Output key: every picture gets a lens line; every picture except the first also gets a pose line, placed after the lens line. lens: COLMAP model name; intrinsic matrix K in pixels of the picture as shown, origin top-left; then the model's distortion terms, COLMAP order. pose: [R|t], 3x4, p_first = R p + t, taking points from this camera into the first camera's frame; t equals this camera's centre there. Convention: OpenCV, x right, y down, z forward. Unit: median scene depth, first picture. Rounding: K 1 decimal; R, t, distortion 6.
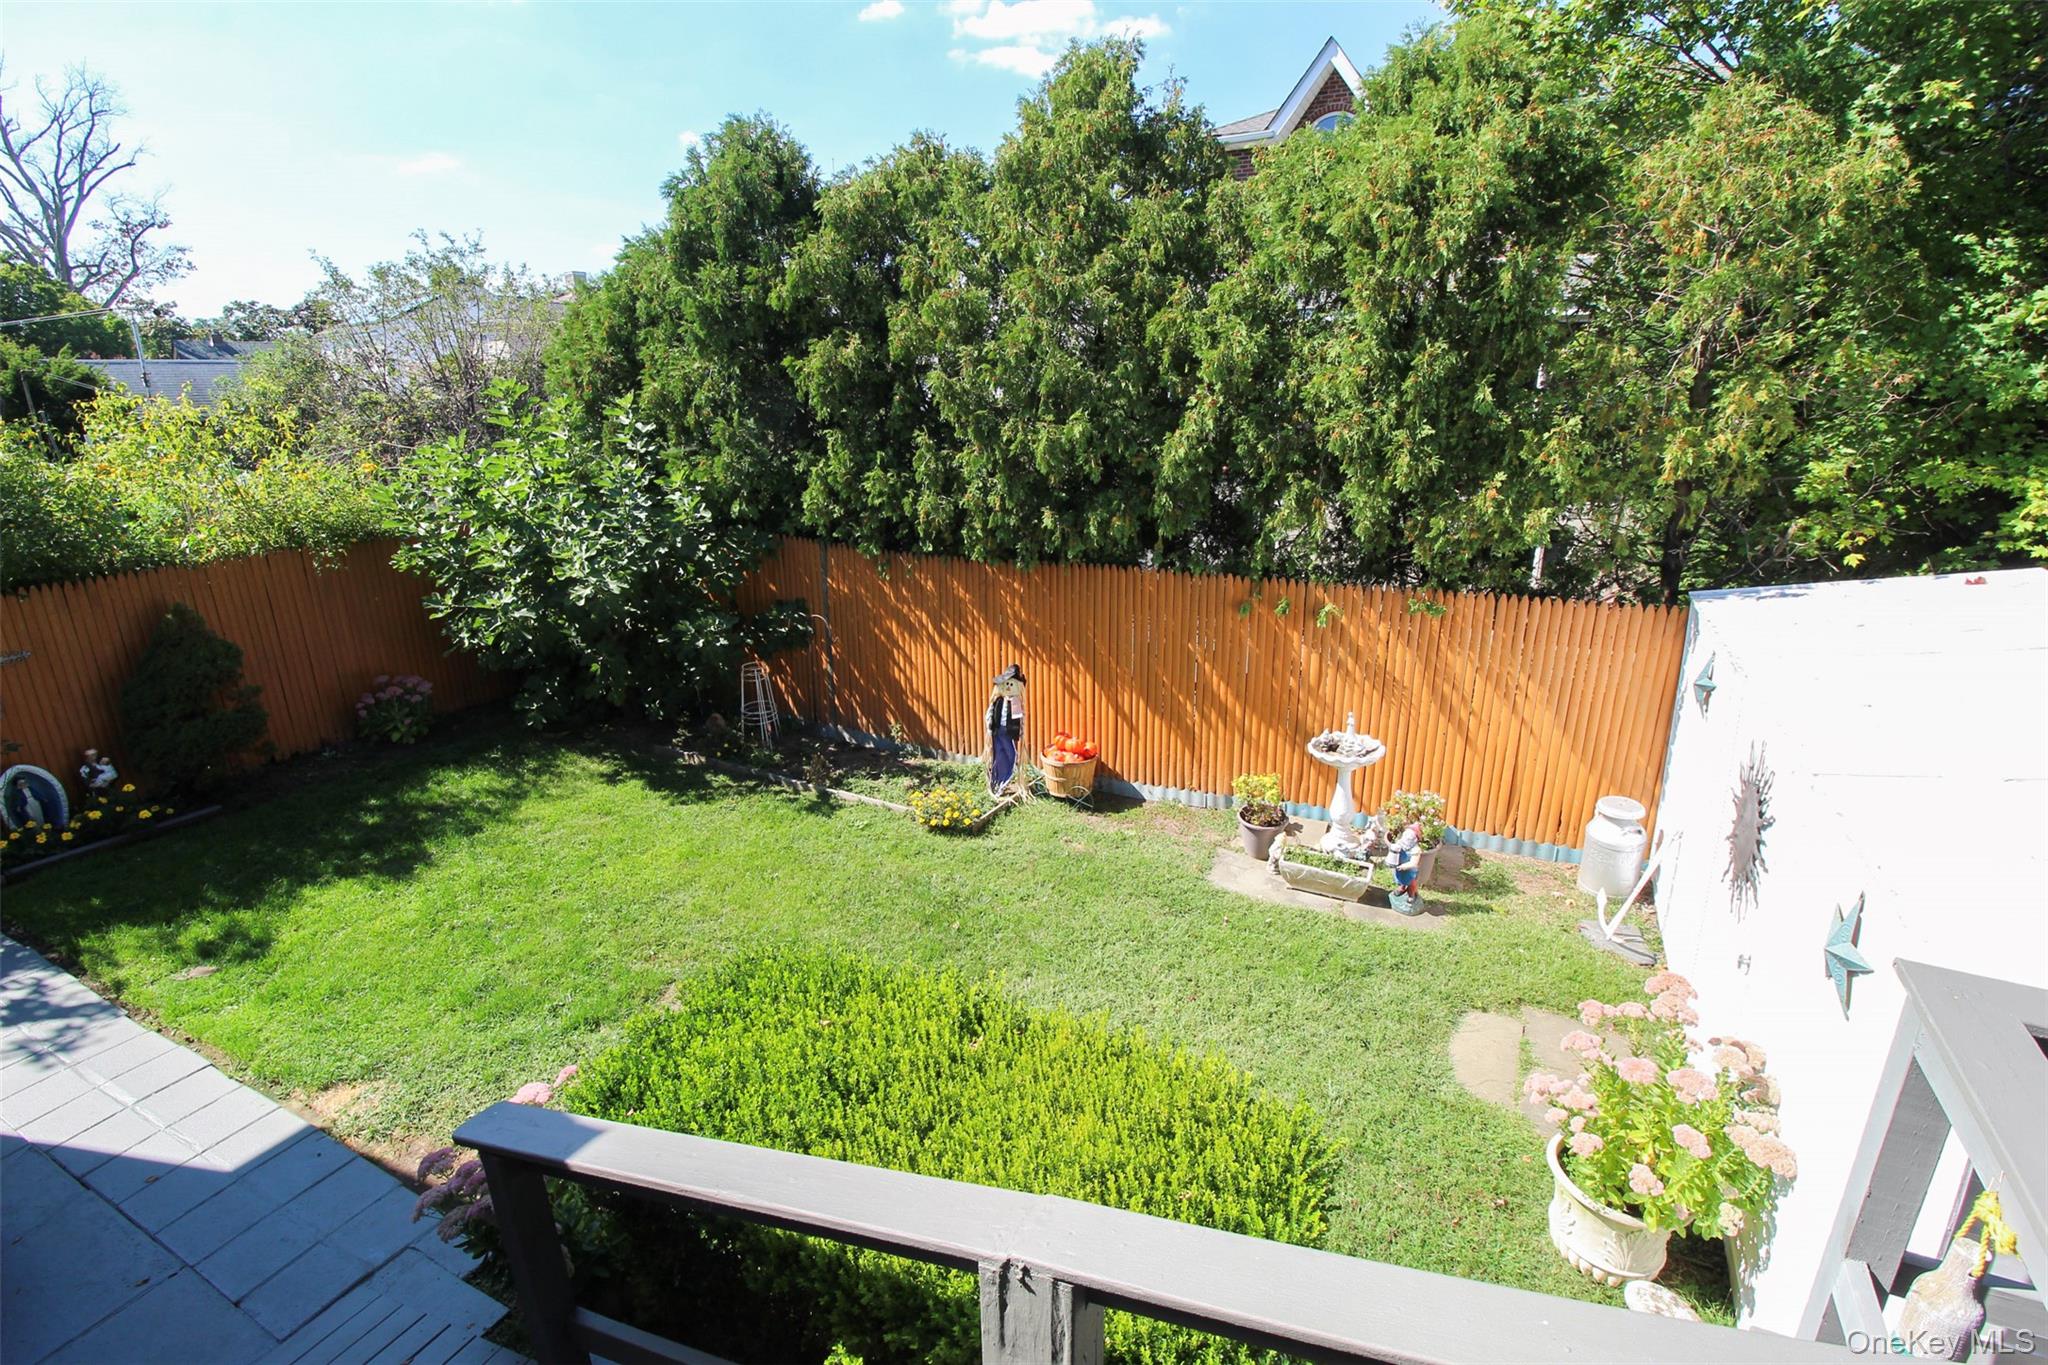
lens RADIAL K [[951.4, 0, 1039.3], [0, 951.4, 662.7], [0, 0, 1]] dist [0.002391, -0.013988]
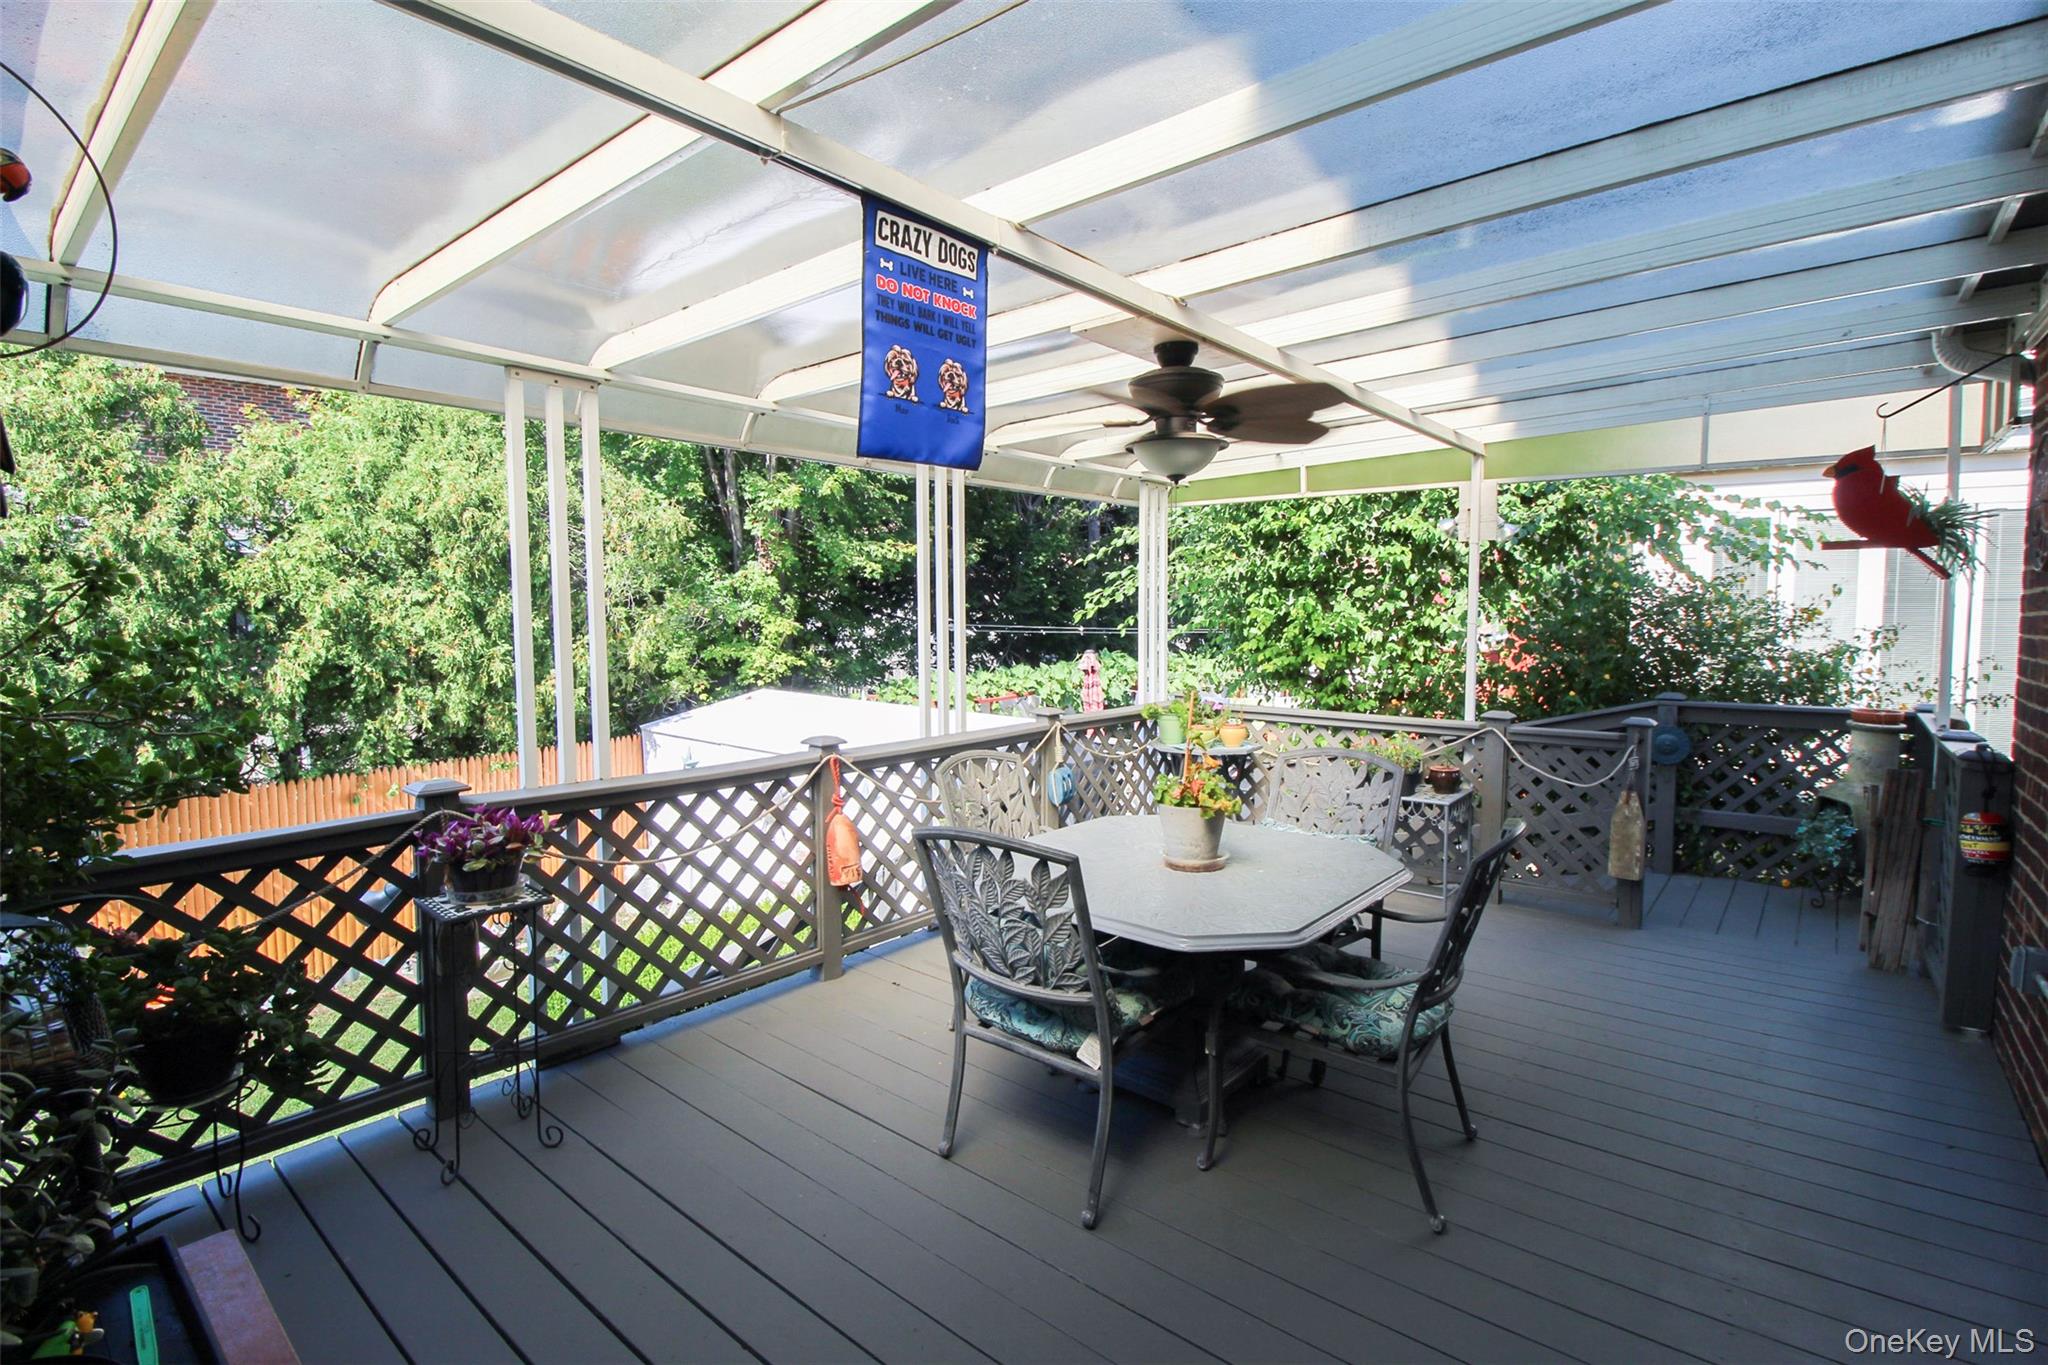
lens RADIAL K [[951.4, 0, 1030.5], [0, 951.4, 673.3], [0, 0, 1]] dist [0.002391, -0.013988]
pose [[0.213468, -0.075385, 0.974037, -0.850990], [0.284237, 0.958680, 0.011904, 0.017436], [-0.934688, 0.274316, 0.226075, -0.122067]]
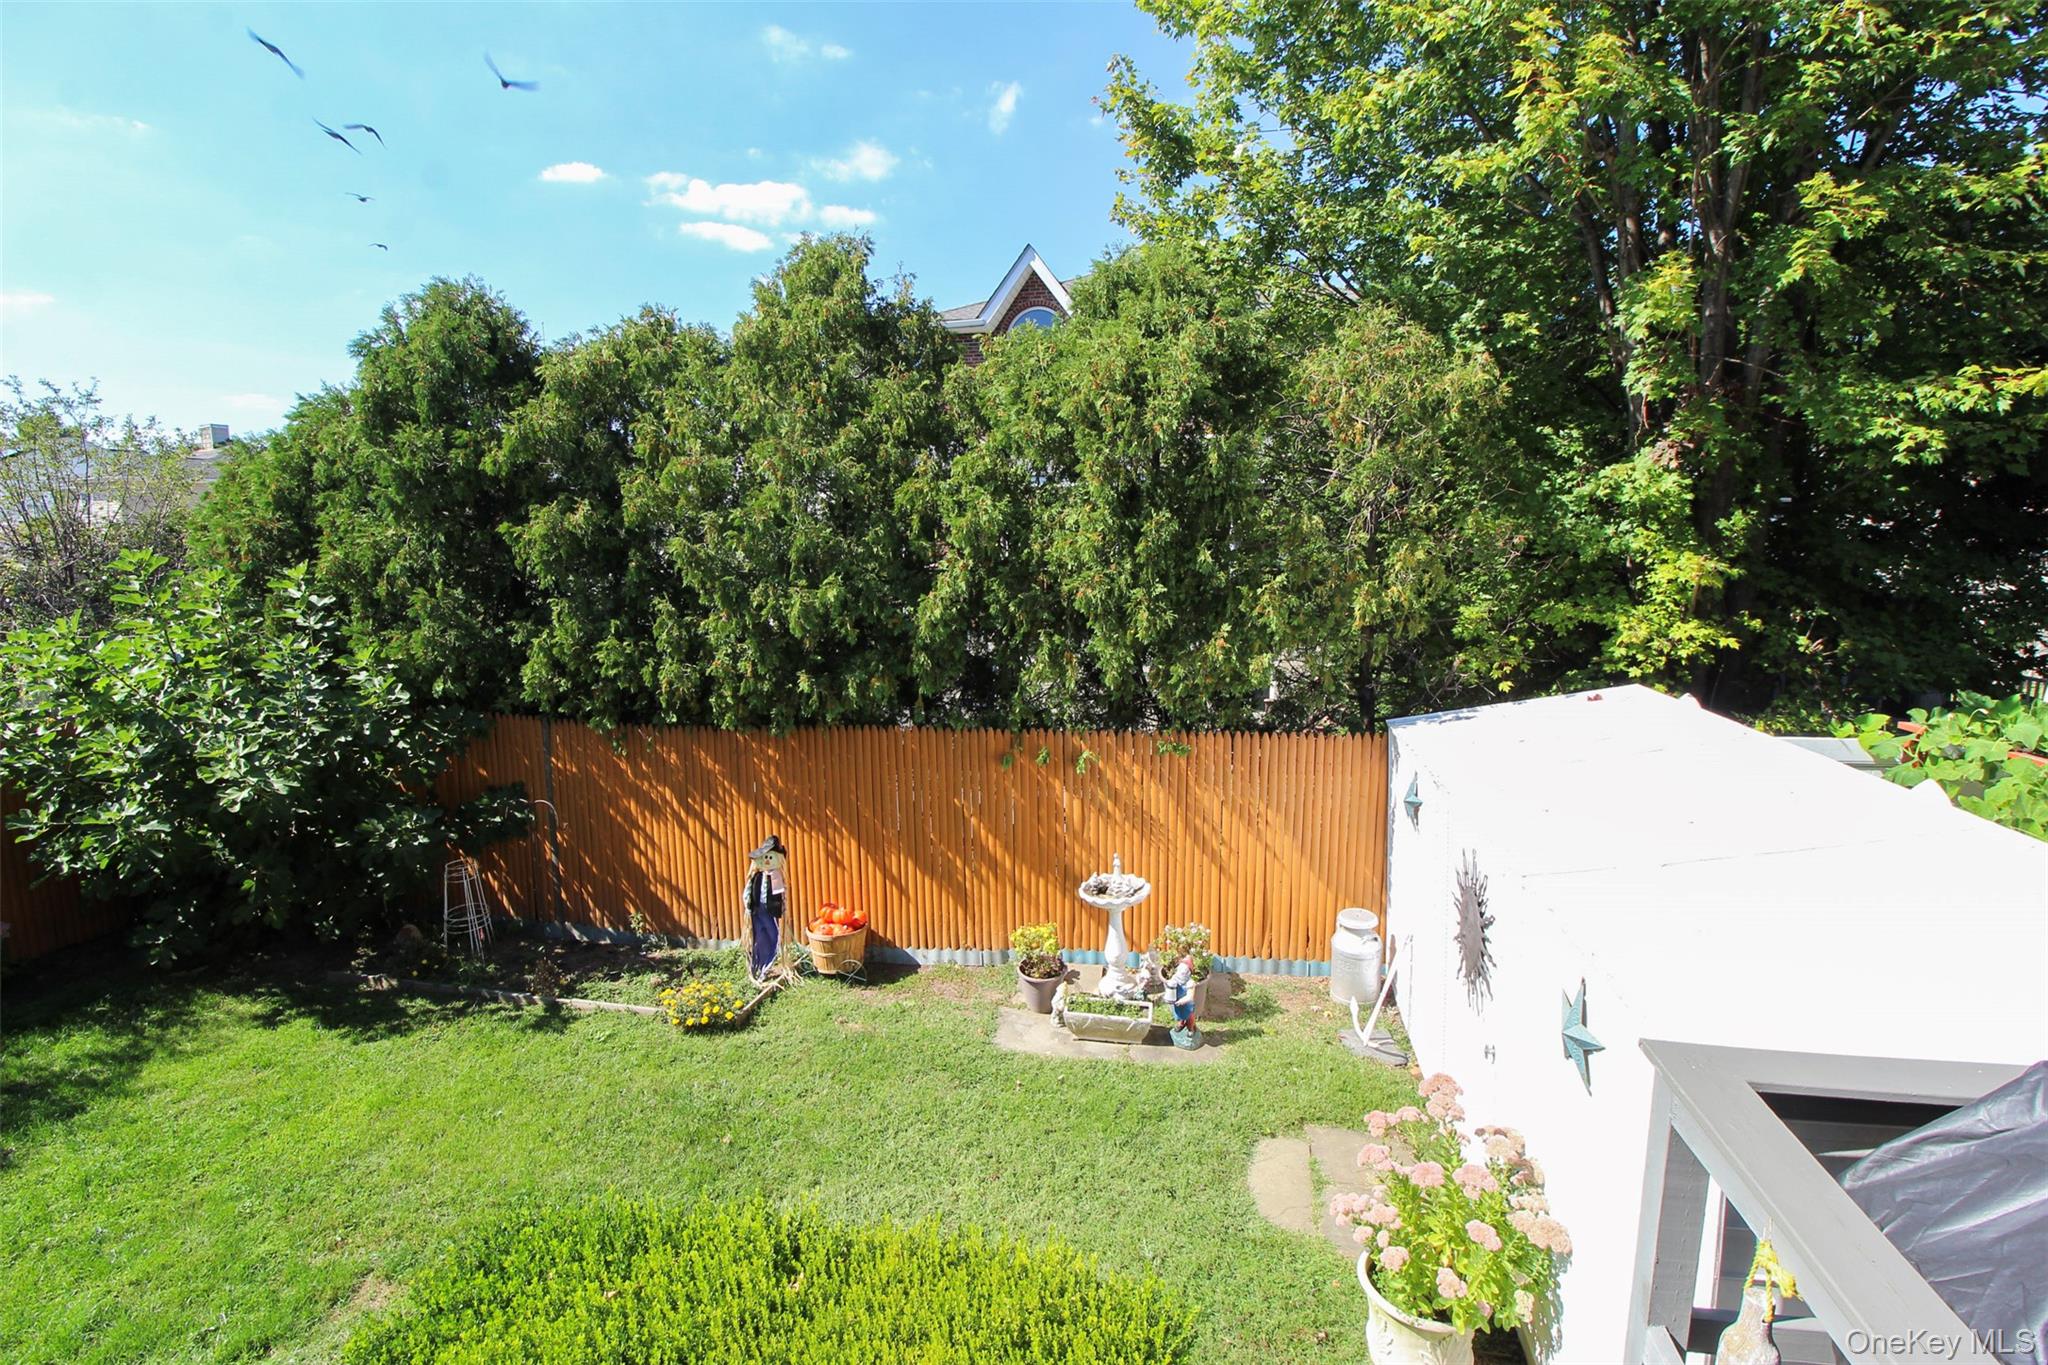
lens RADIAL K [[951.4, 0, 1041.7], [0, 951.4, 666.7], [0, 0, 1]] dist [0.002391, -0.013988]
pose [[0.961236, -0.043896, 0.272210, -0.026205], [0.085294, 0.986161, -0.142166, -0.009279], [-0.262202, 0.159873, 0.951678, 0.001660]]
